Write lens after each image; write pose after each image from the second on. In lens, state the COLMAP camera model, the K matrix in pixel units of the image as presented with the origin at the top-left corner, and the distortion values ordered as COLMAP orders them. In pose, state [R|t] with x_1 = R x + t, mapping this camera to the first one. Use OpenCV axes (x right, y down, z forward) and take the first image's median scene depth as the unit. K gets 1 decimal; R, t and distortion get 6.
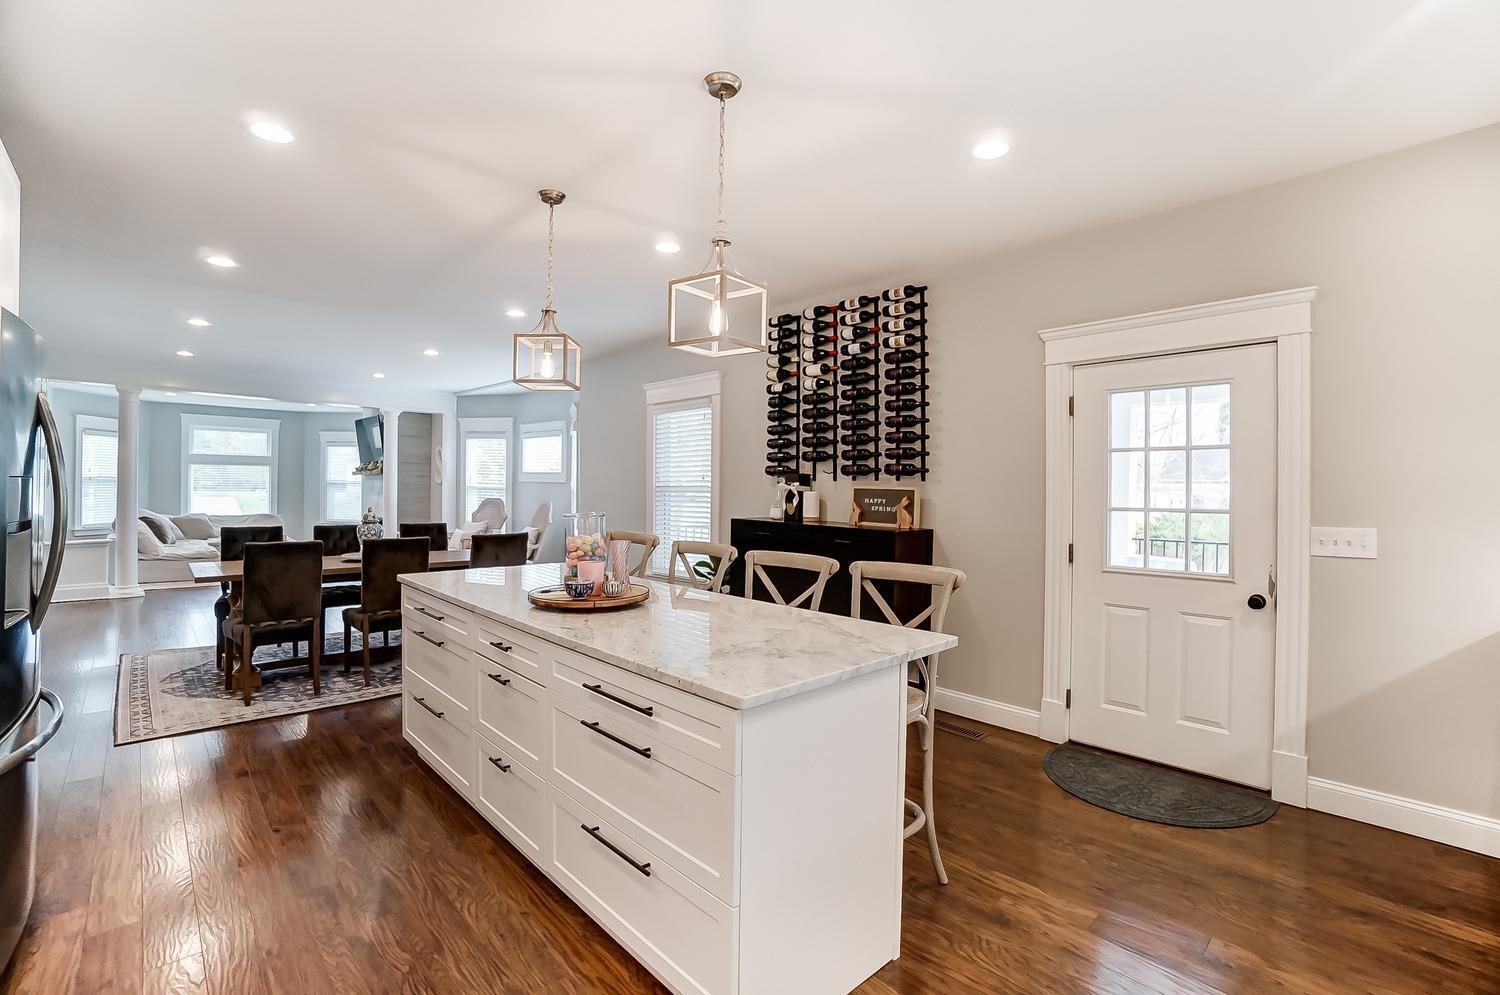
lens RADIAL K [[698.3, 0, 750.0], [0, 698.3, 497.5], [0, 0, 1]] dist [-0.002003, -0.000097]
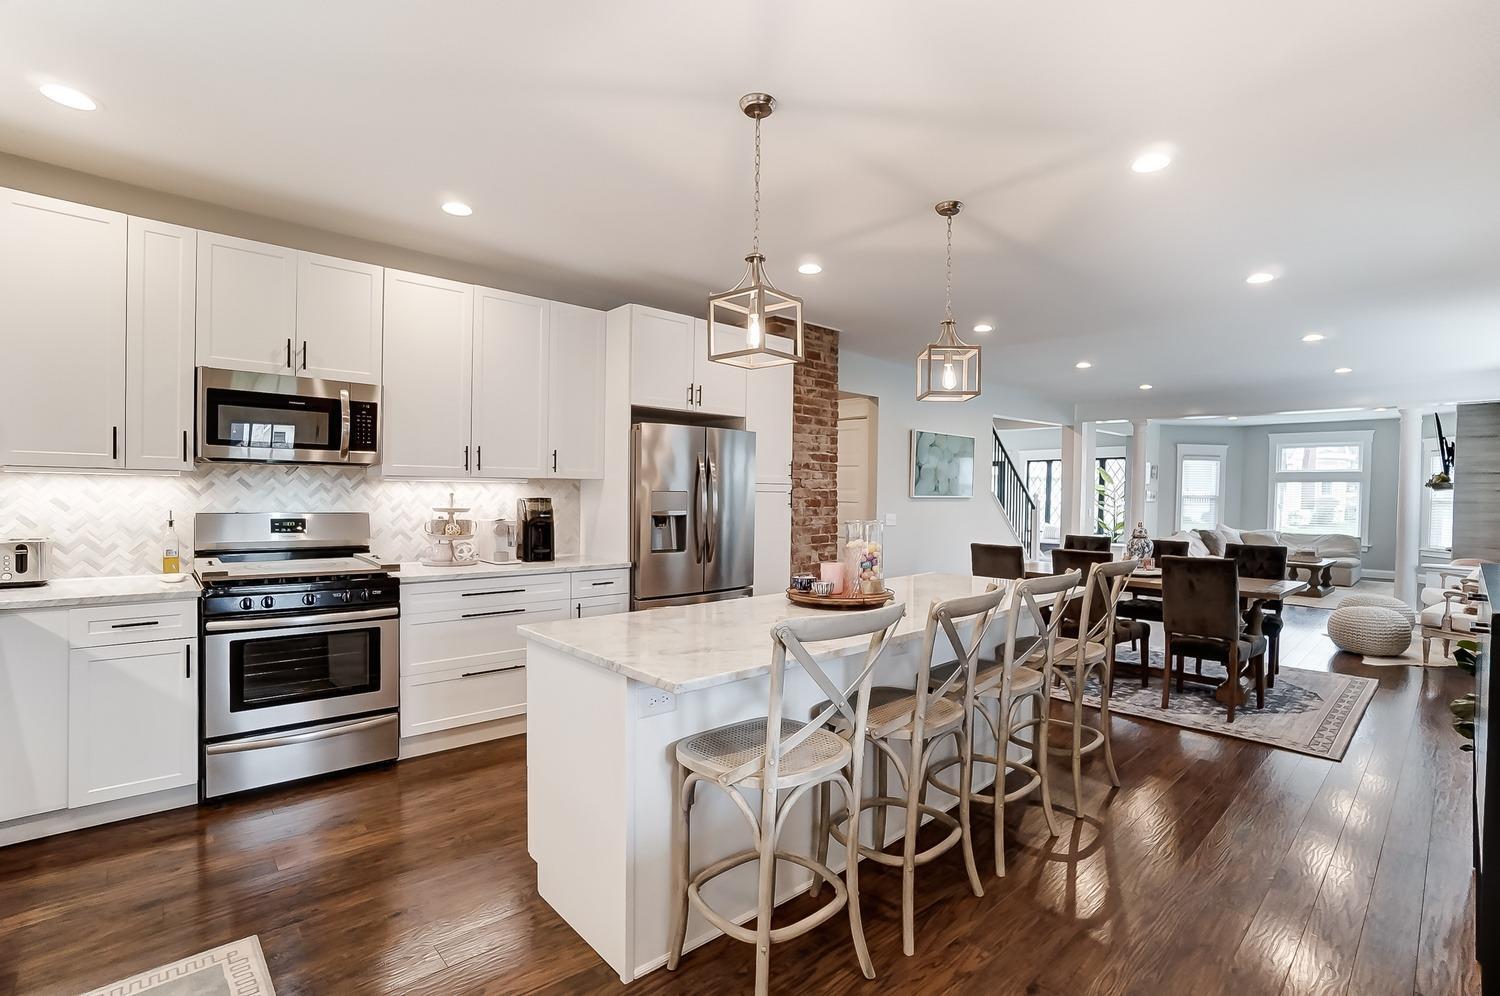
lens RADIAL K [[698.3, 0, 750.0], [0, 698.3, 498.0], [0, 0, 1]] dist [-0.002003, -0.000097]
pose [[0.036601, 0.000809, -0.999330, 0.336300], [-0.029222, 0.999573, -0.000261, -0.003232], [0.998903, 0.029212, 0.036609, 0.328439]]
